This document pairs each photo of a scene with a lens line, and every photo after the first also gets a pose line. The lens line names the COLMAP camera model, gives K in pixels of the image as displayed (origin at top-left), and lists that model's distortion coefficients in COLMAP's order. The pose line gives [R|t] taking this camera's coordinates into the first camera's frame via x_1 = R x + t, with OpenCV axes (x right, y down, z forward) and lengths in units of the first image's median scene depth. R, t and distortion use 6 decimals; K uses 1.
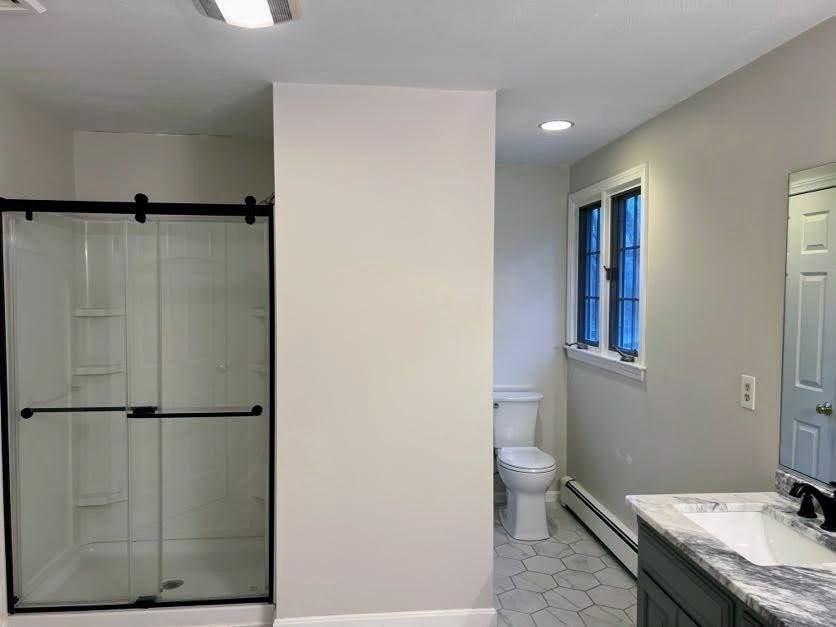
lens RADIAL K [[630.9, 0, 416.8], [0, 630.9, 315.9], [0, 0, 1]] dist [0.058606, -0.061106]
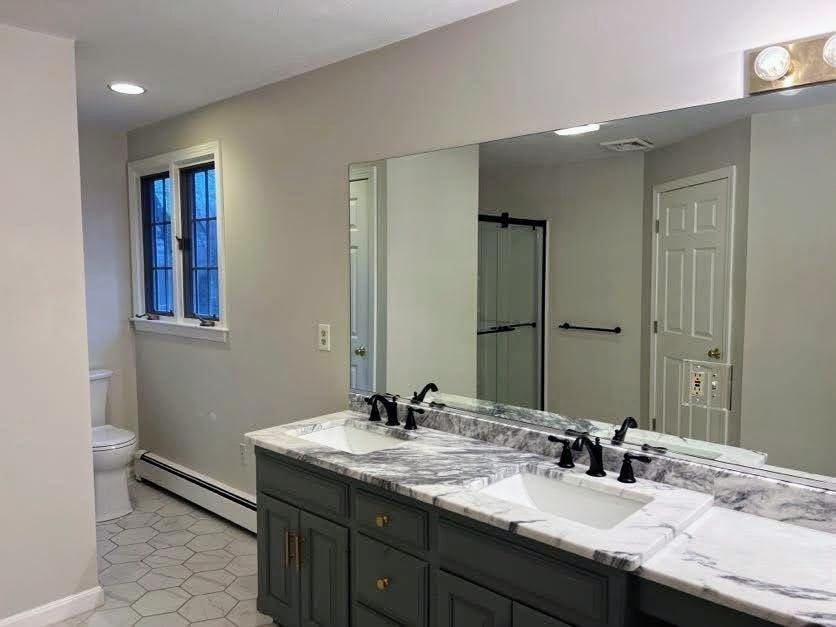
lens RADIAL K [[630.9, 0, 425.4], [0, 630.9, 317.3], [0, 0, 1]] dist [0.058606, -0.061106]
pose [[0.733954, -0.055842, 0.676900, -0.129545], [0.034831, 0.998398, 0.044598, 0.023475], [-0.678305, -0.009156, 0.734723, -0.036352]]
